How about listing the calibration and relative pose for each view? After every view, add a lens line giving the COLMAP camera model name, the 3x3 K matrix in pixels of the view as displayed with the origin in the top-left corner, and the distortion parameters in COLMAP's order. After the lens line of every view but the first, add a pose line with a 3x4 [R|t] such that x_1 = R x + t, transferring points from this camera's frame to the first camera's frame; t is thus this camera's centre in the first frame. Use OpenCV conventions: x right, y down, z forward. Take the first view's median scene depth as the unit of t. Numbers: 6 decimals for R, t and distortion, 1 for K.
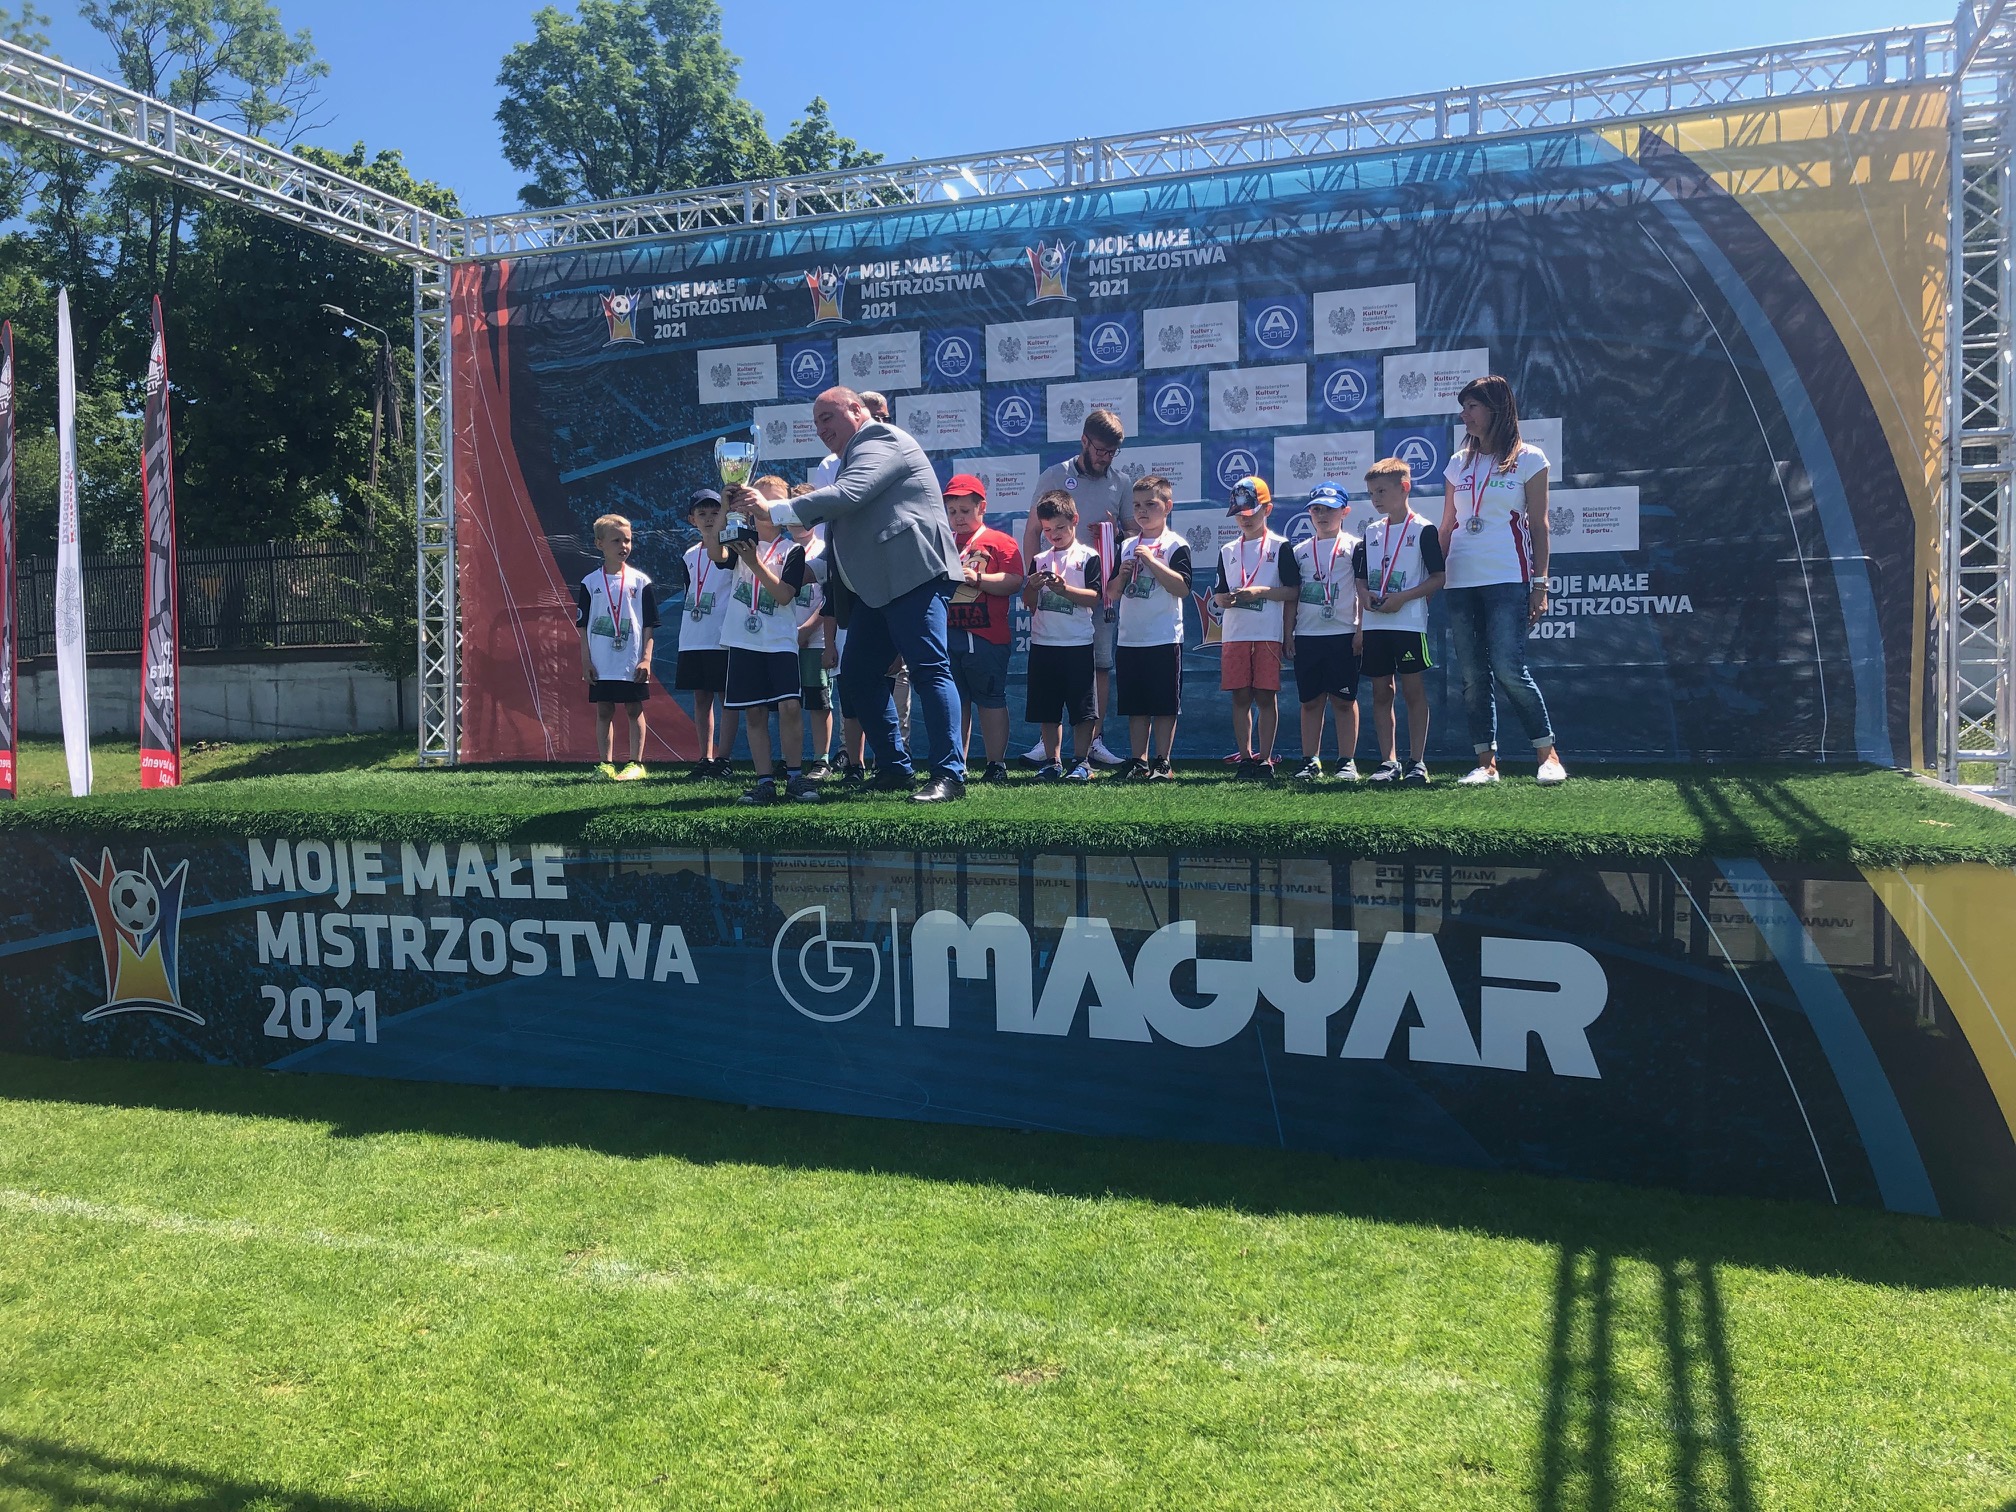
lens RADIAL K [[1635.5, 0, 1011.0], [0, 1635.5, 742.2], [0, 0, 1]] dist [0.037922, -0.034783]
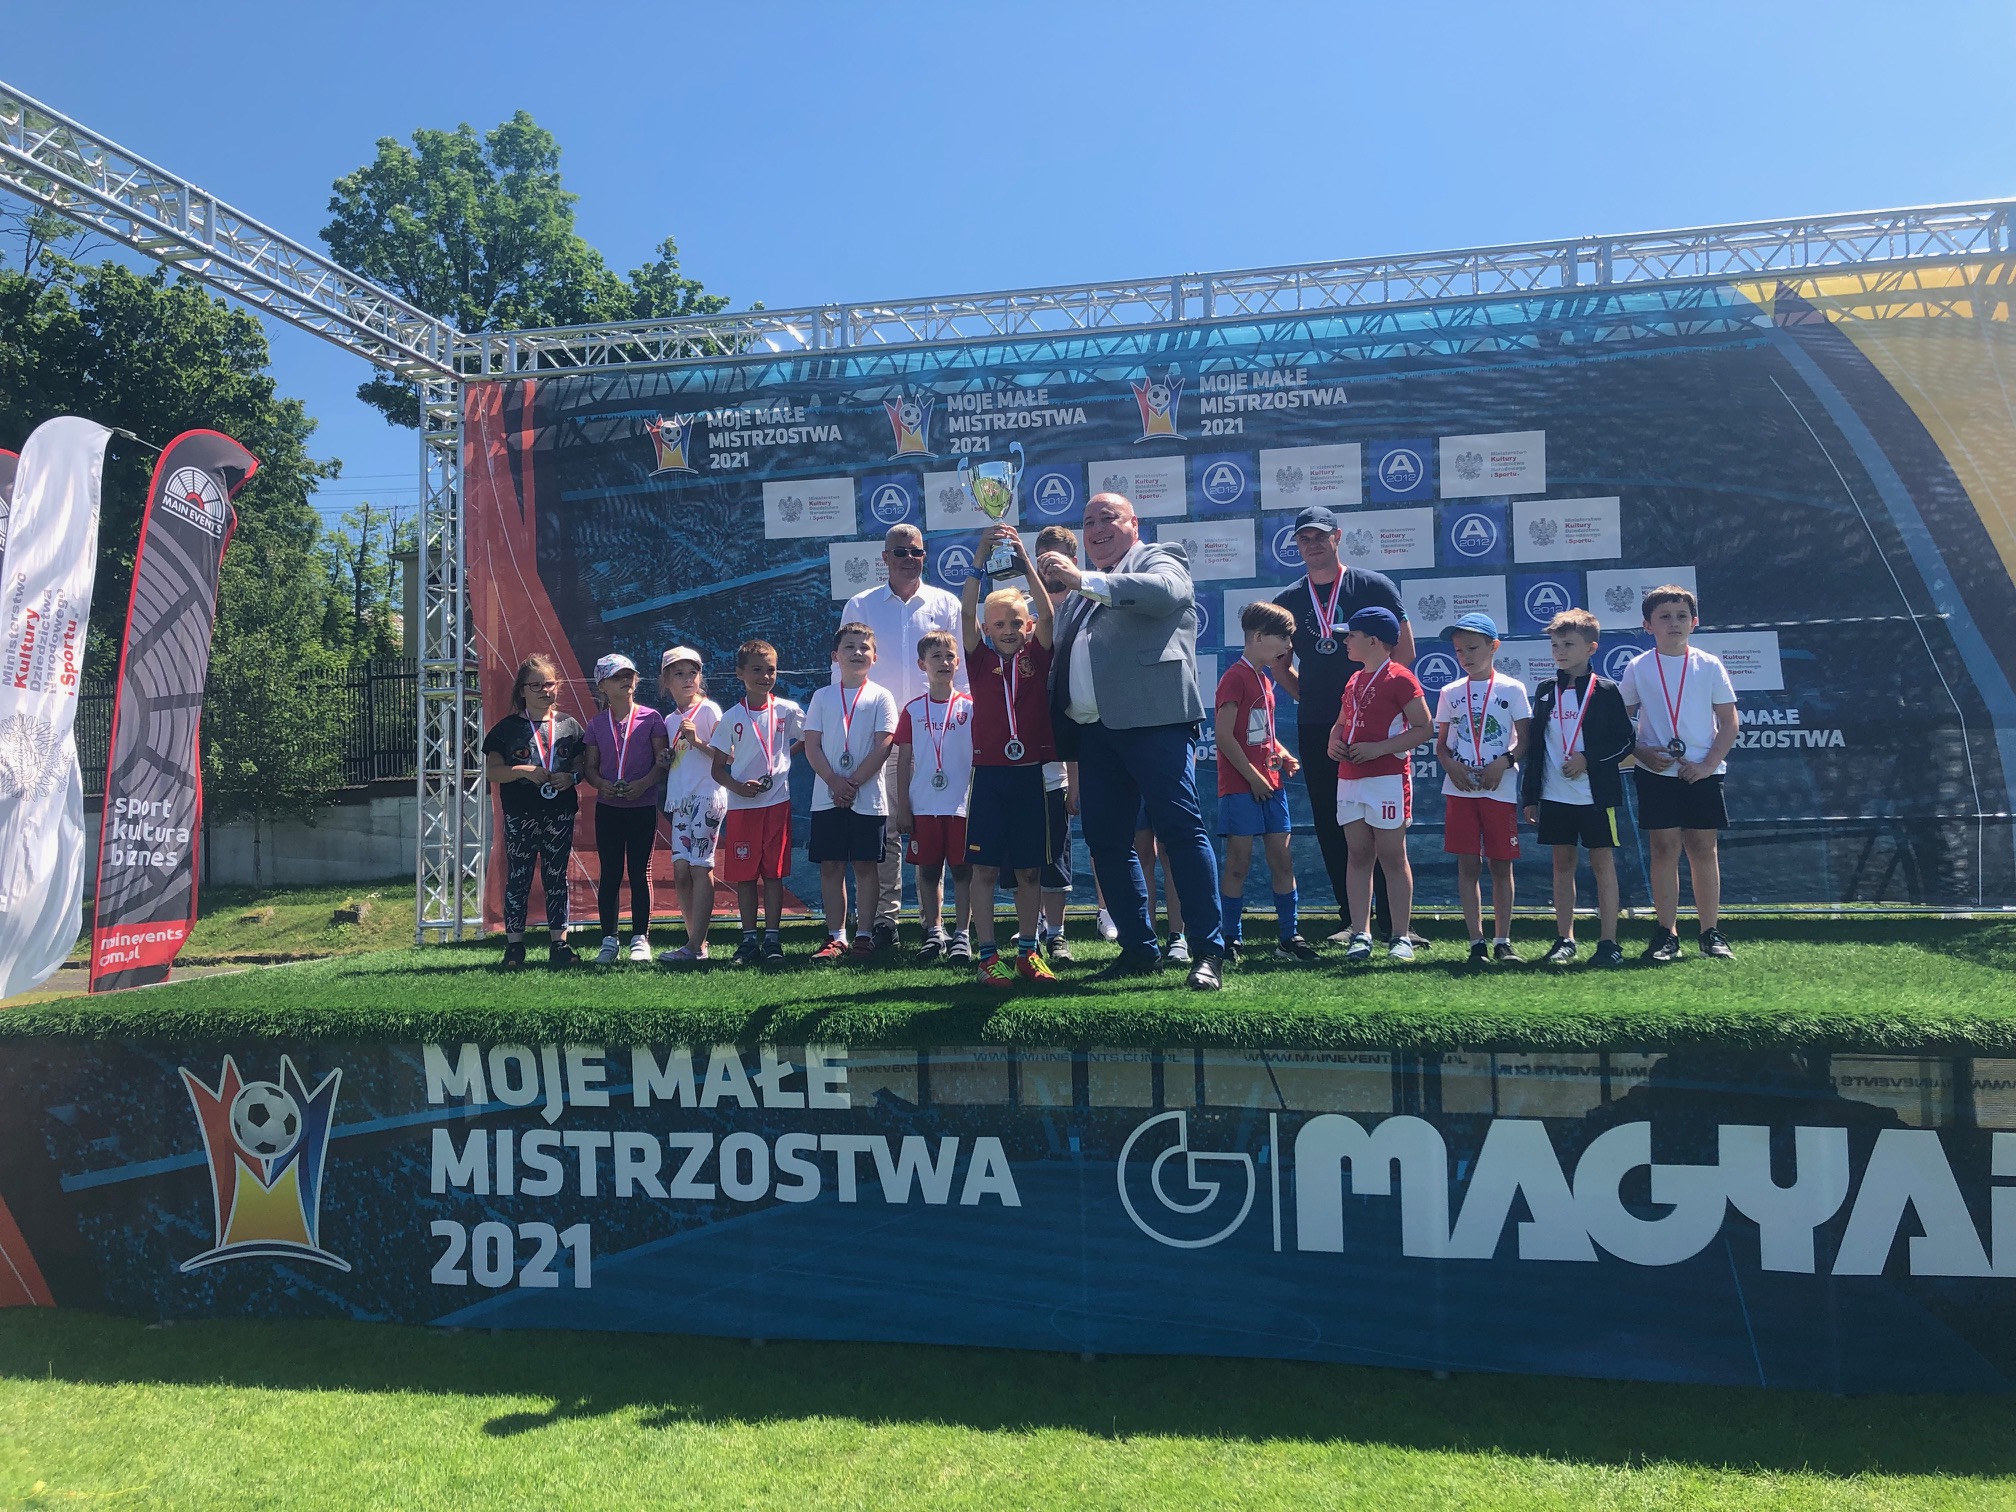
lens RADIAL K [[1635.5, 0, 1015.6], [0, 1635.5, 752.3], [0, 0, 1]] dist [0.037922, -0.034783]
pose [[0.990381, -0.000368, 0.138366, -0.225946], [0.011371, 0.996830, -0.078741, -0.015055], [-0.137898, 0.079557, 0.987246, 0.102439]]
